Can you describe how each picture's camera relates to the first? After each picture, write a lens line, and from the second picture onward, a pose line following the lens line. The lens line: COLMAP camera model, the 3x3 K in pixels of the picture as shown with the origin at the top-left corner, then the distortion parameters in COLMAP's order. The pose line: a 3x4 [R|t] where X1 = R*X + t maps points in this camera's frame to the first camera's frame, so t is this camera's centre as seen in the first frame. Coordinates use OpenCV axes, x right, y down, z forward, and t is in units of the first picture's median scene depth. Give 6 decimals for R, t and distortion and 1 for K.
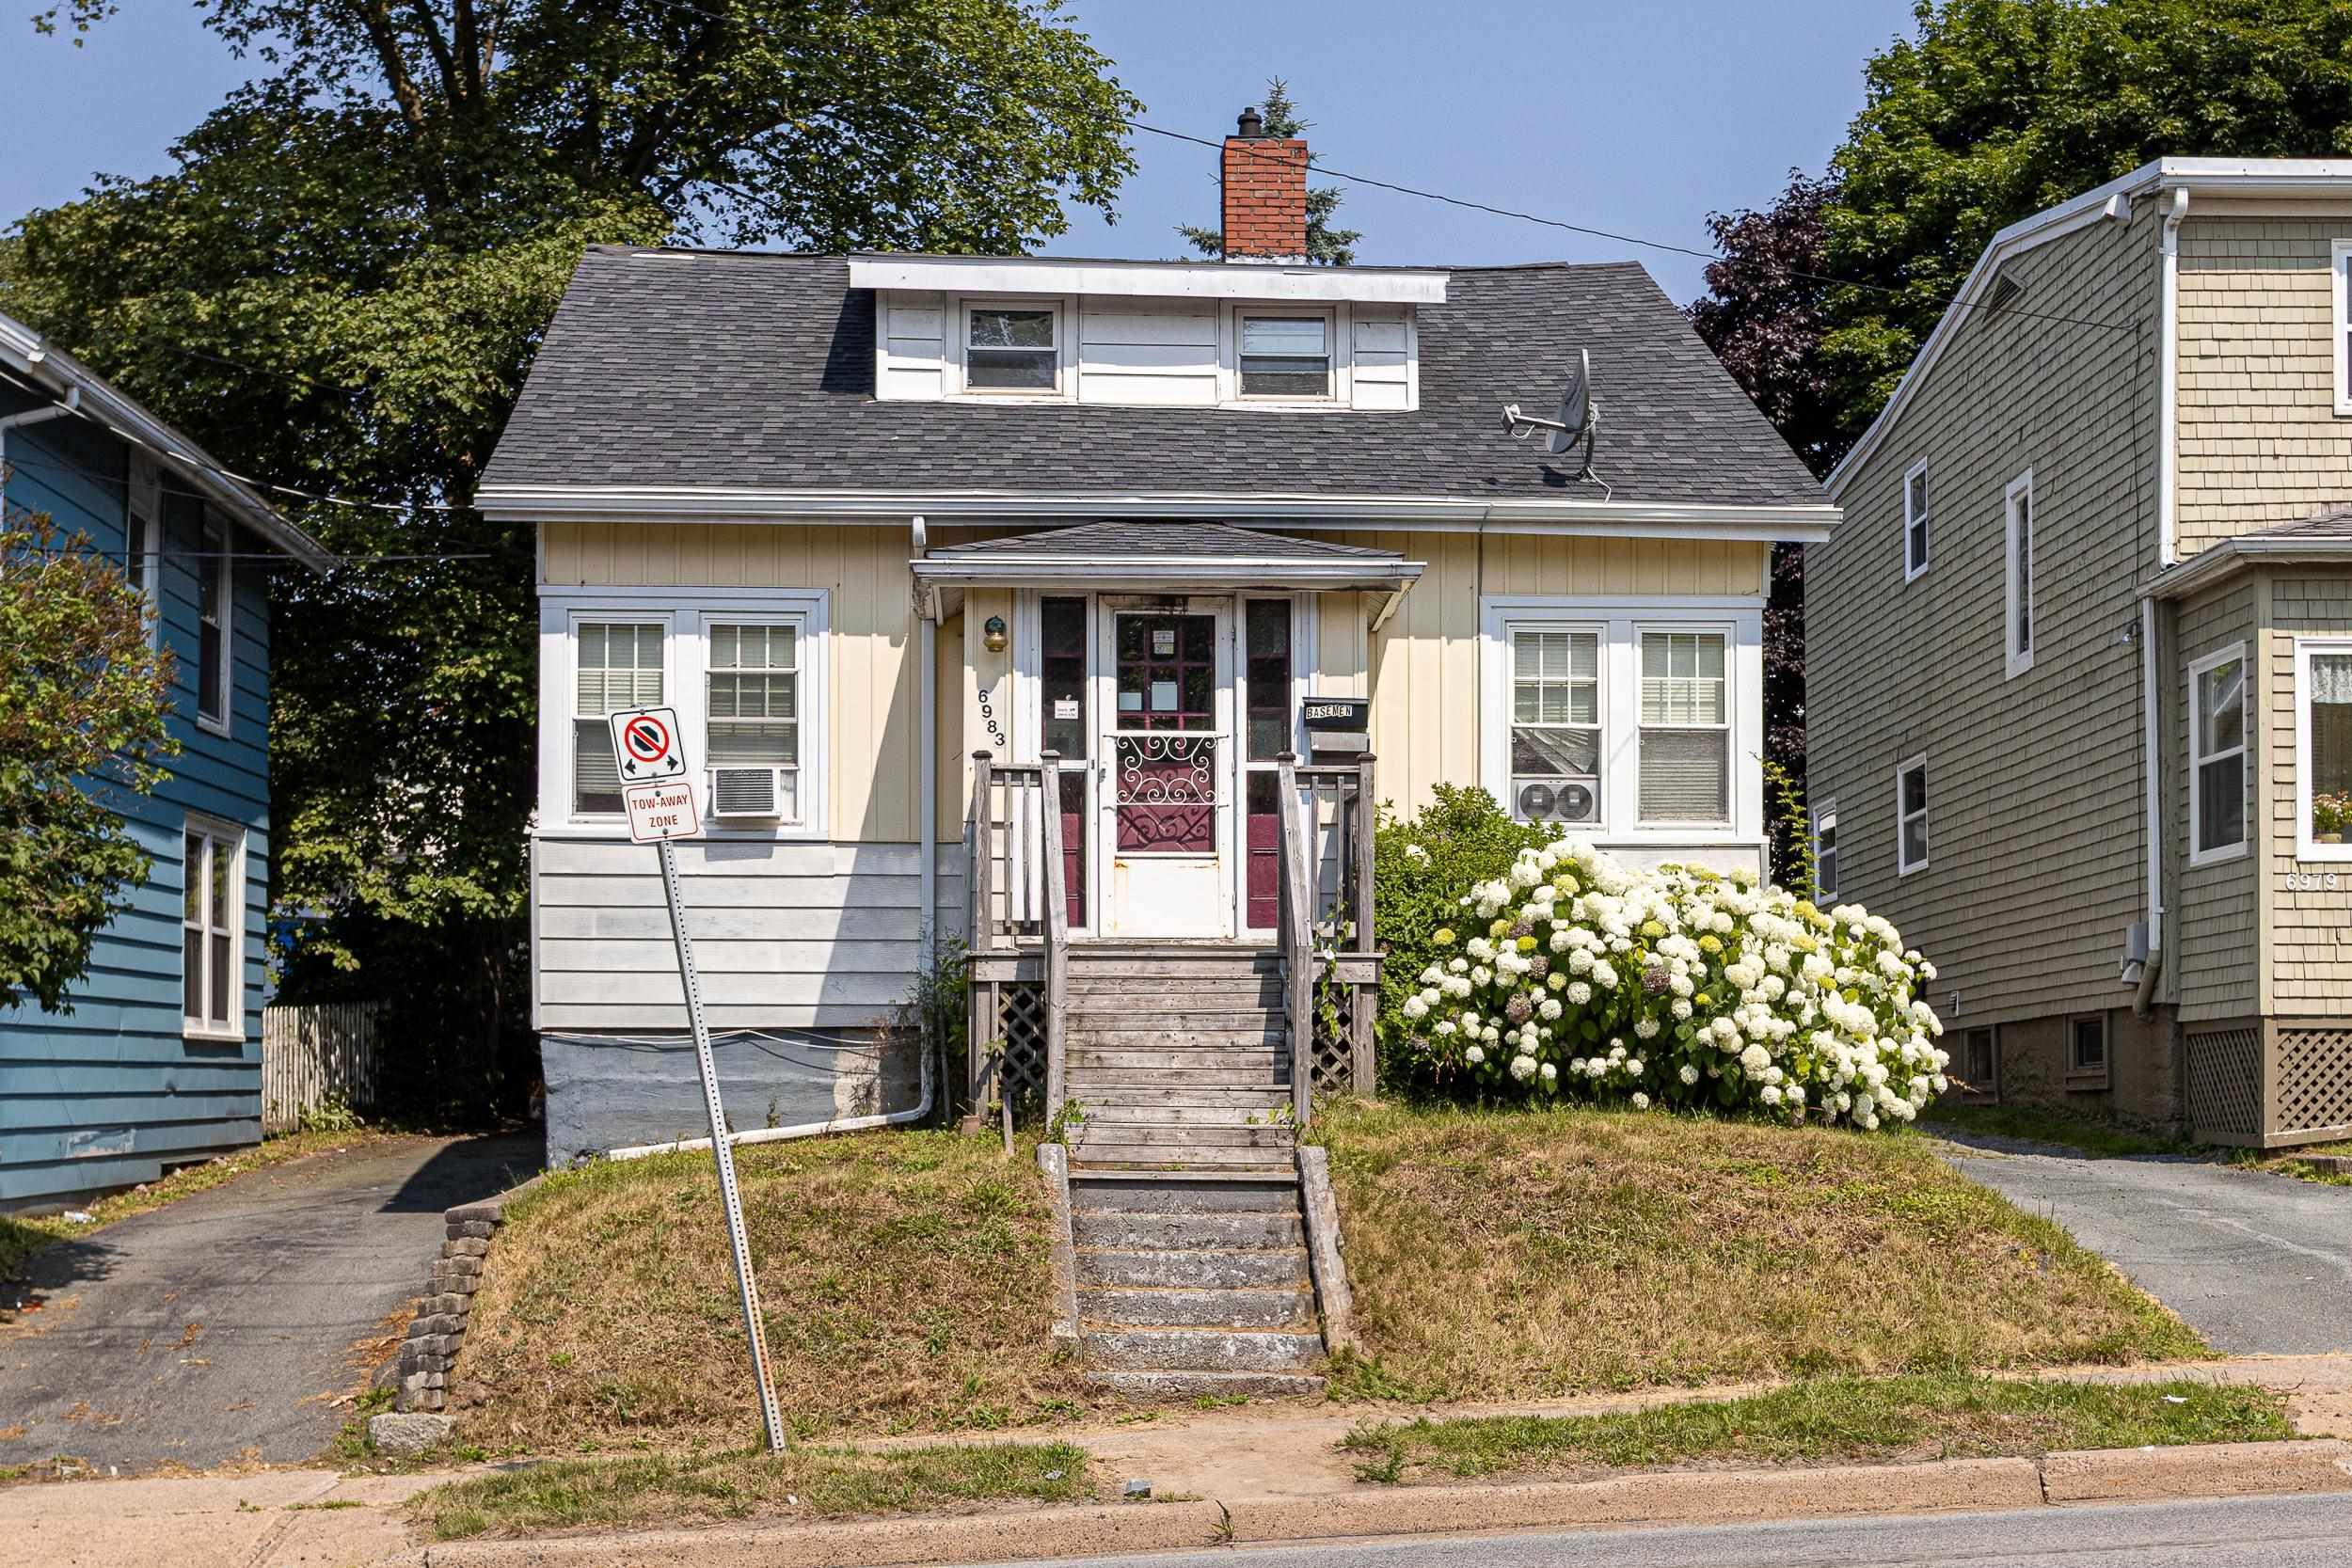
lens RADIAL K [[4372.1, 0, 1175.5], [0, 4372.1, 783.4], [0, 0, 1]] dist [-0.096732, 0.000000]
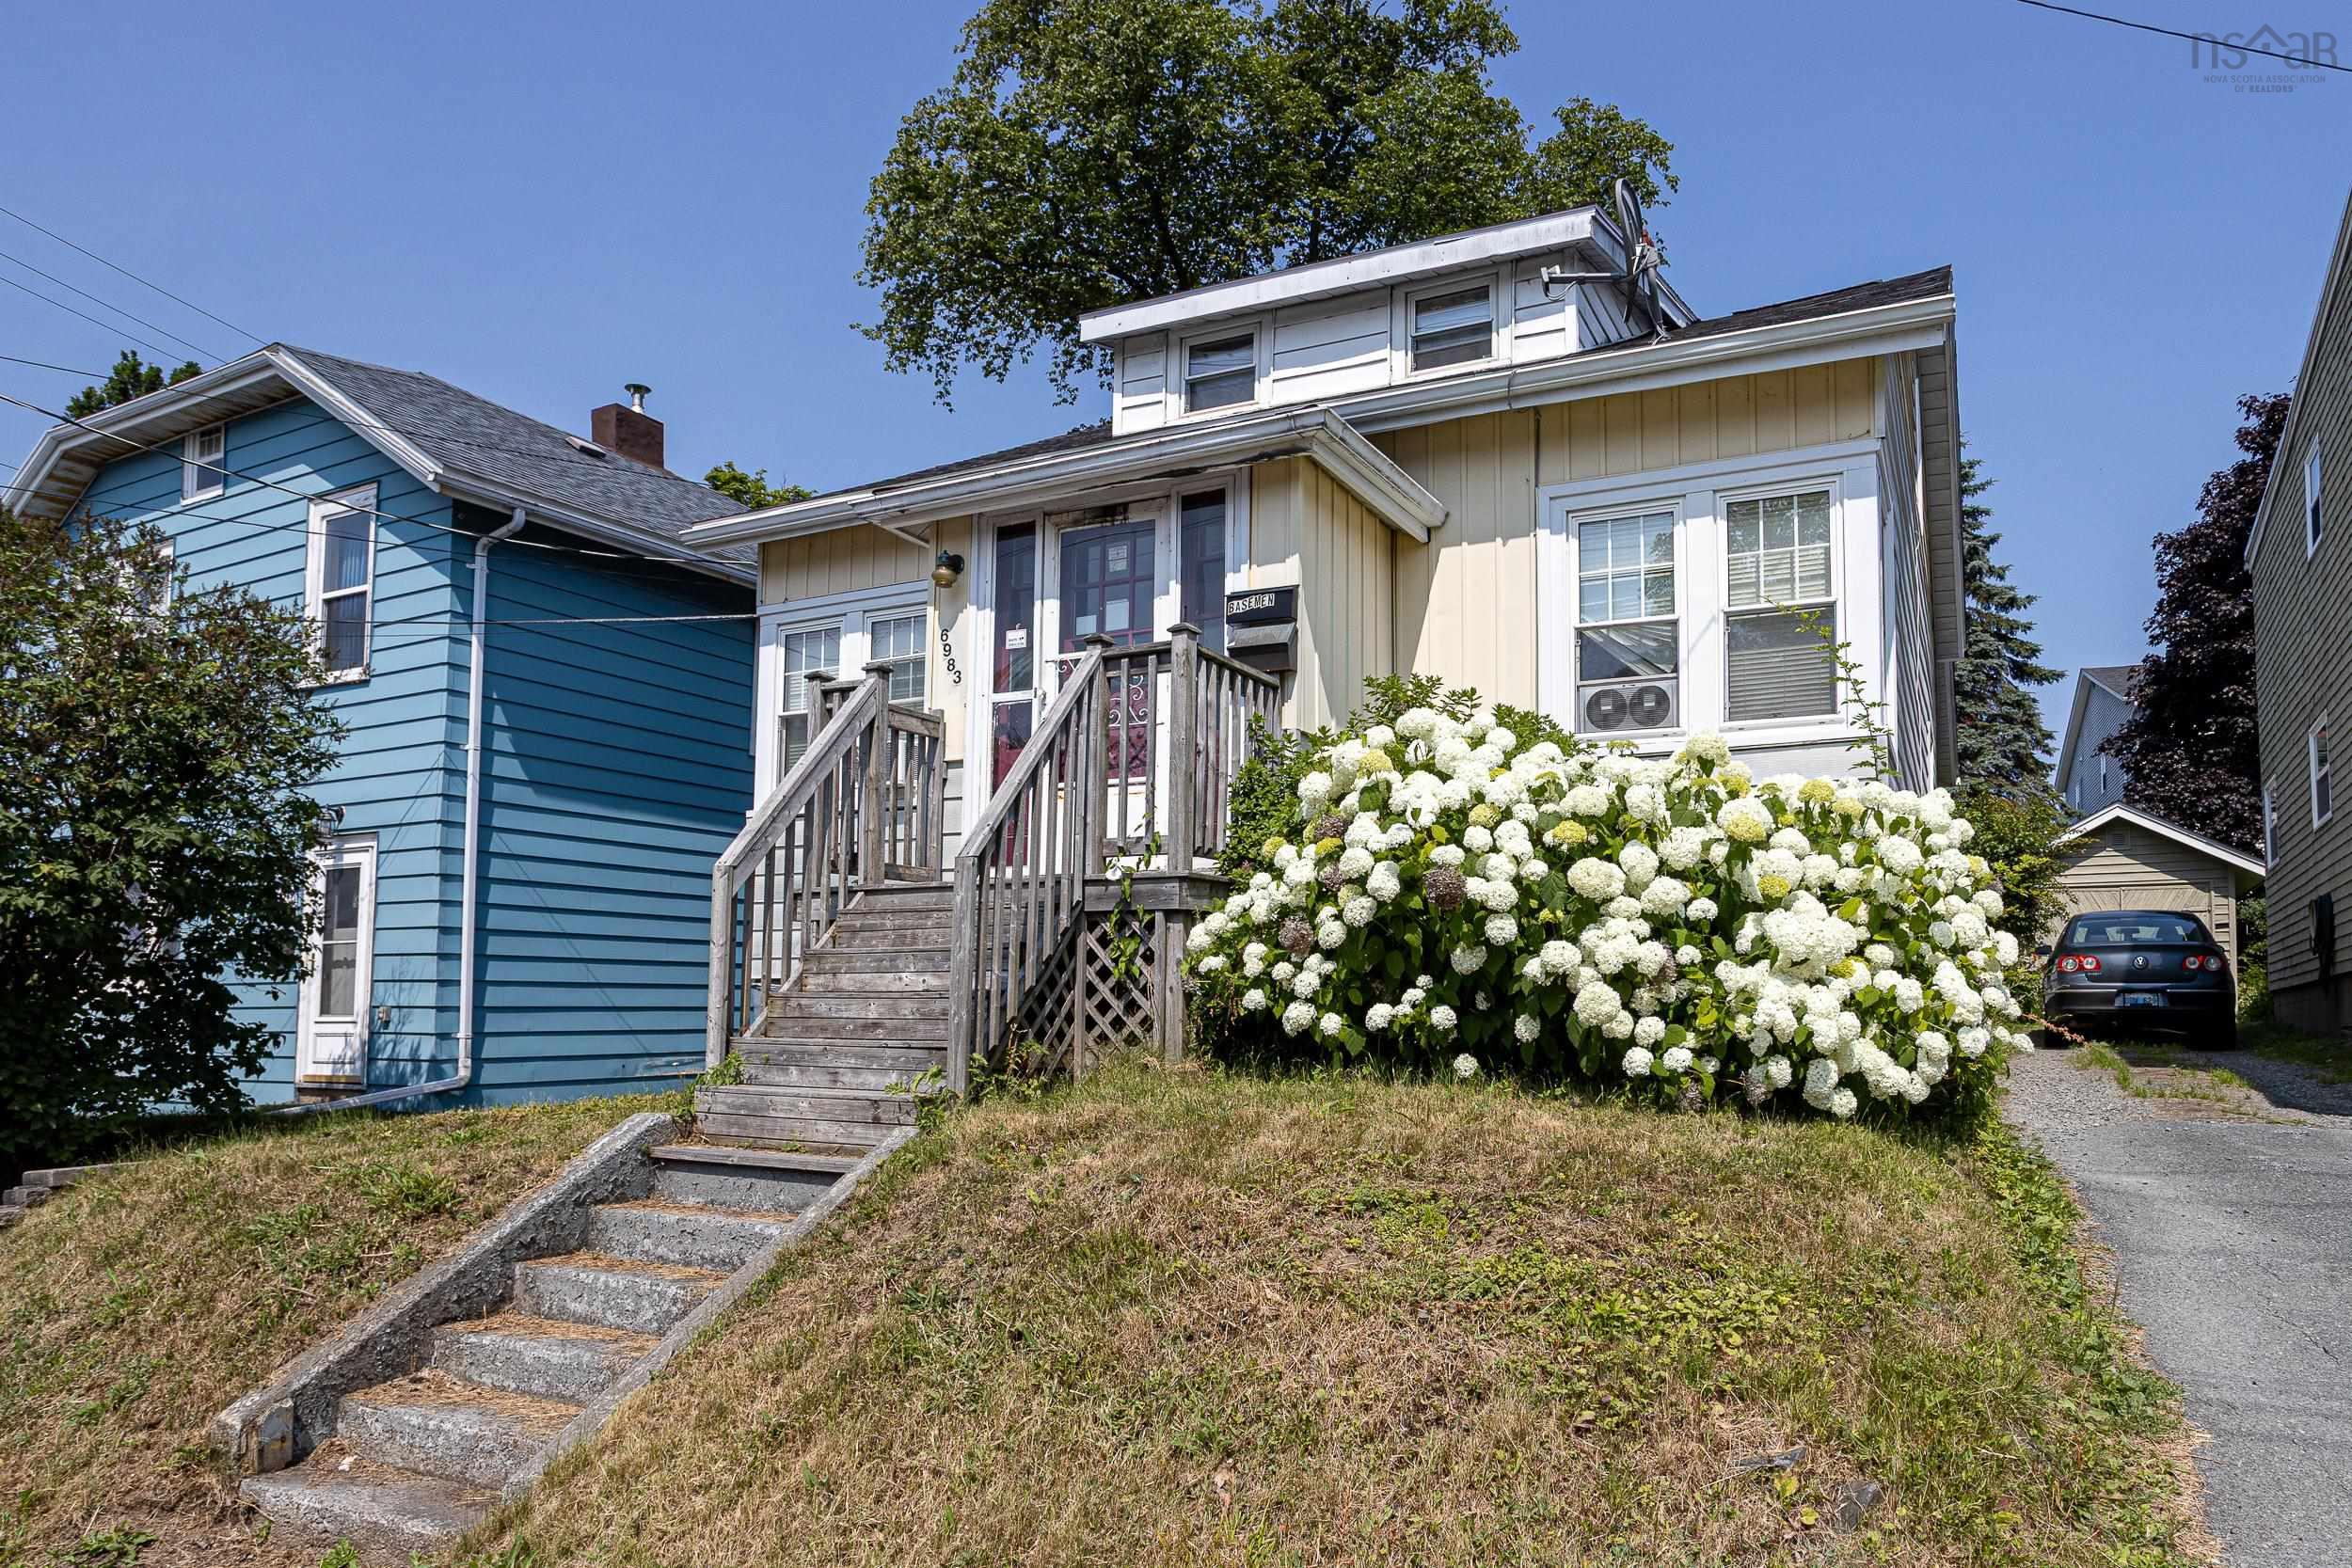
lens RADIAL K [[1646.4, 0, 1183.7], [0, 1646.4, 915.1], [0, 0, 1]] dist [-0.061279, 0.000063]
pose [[0.850994, -0.031320, -0.524241, 0.201715], [0.037950, 0.999278, 0.001904, 0.046216], [0.523803, -0.021515, 0.851568, 0.747254]]
